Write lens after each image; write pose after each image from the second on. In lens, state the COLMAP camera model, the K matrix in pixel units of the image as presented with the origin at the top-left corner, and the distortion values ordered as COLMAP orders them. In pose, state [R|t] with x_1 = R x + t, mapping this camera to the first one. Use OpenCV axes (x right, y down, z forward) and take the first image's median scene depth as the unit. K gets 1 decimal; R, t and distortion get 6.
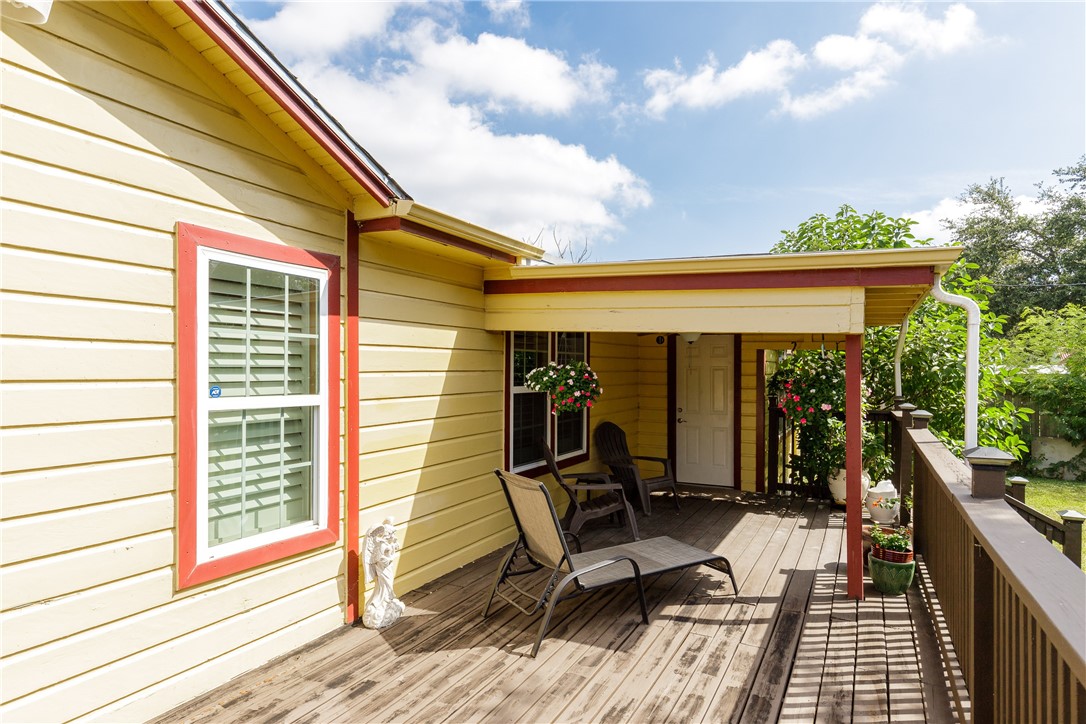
lens RADIAL K [[626.1, 0, 543.0], [0, 626.1, 362.0], [0, 0, 1]] dist [0.007741, 0.000323]
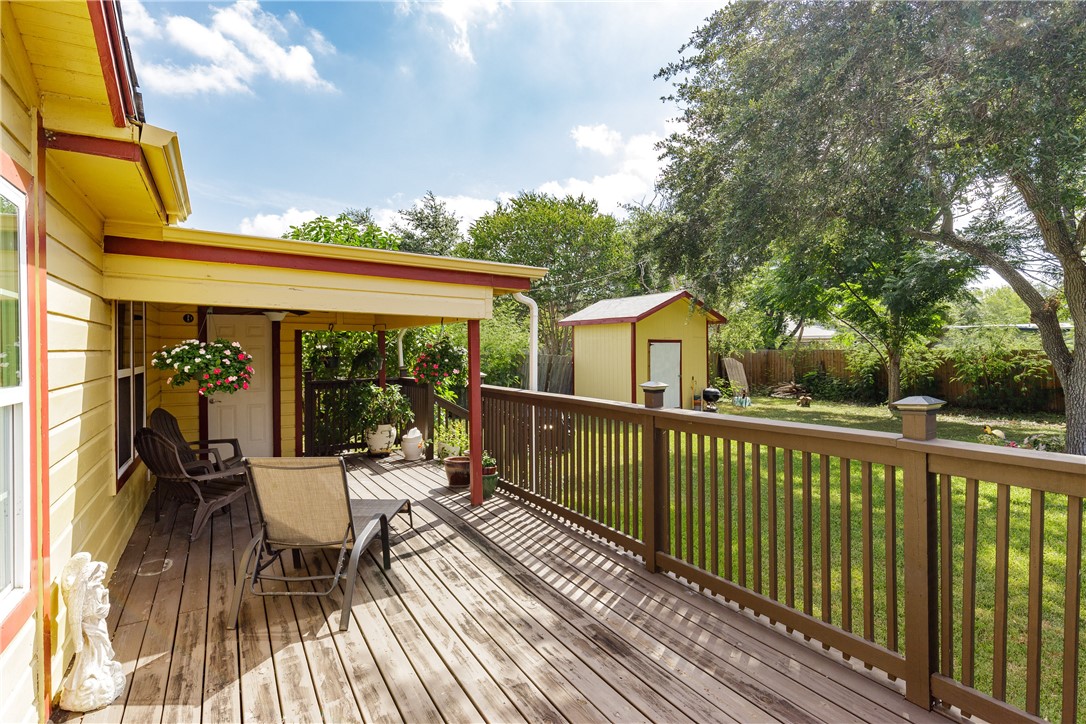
lens RADIAL K [[549.3, 0, 541.9], [0, 549.3, 345.6], [0, 0, 1]] dist [-0.000239, -0.000467]
pose [[0.534230, -0.008010, 0.845301, -0.521489], [0.005854, 0.999966, 0.005776, 0.009258], [-0.845319, 0.001863, 0.534259, 0.232296]]
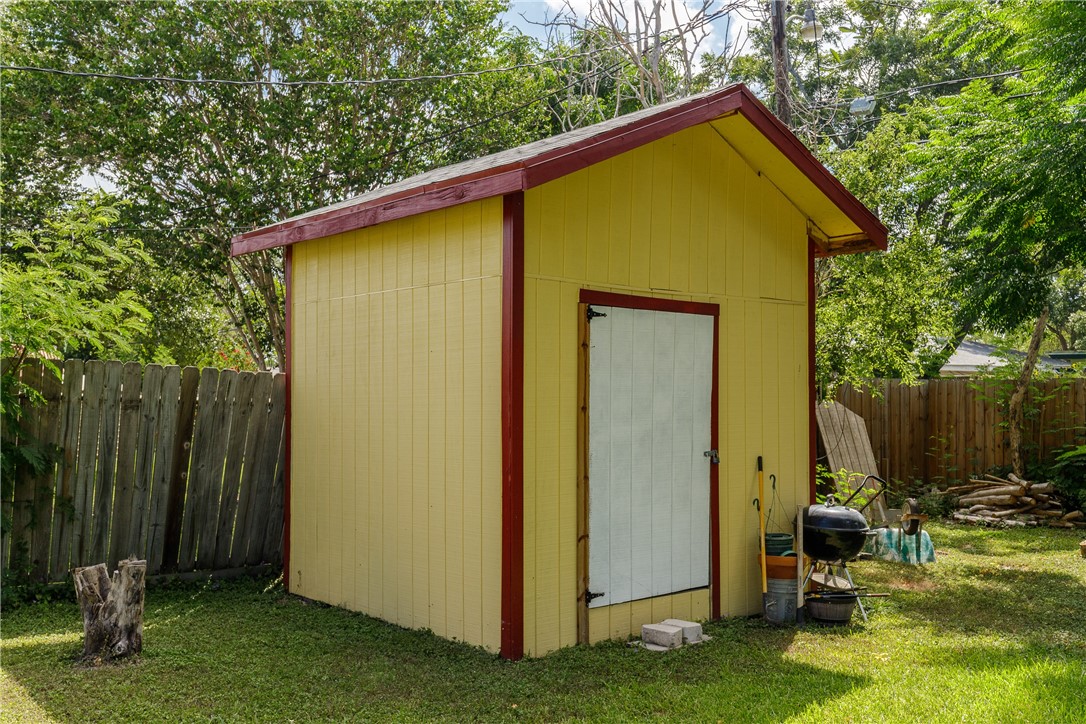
lens RADIAL K [[1102.2, 0, 543.0], [0, 1102.2, 362.0], [0, 0, 1]] dist [0.006585, 0.008252]
pose [[0.402244, 0.024893, 0.915194, 1.837148], [-0.006037, 0.999681, -0.024537, 0.170324], [-0.915513, 0.004344, 0.402265, 1.140072]]
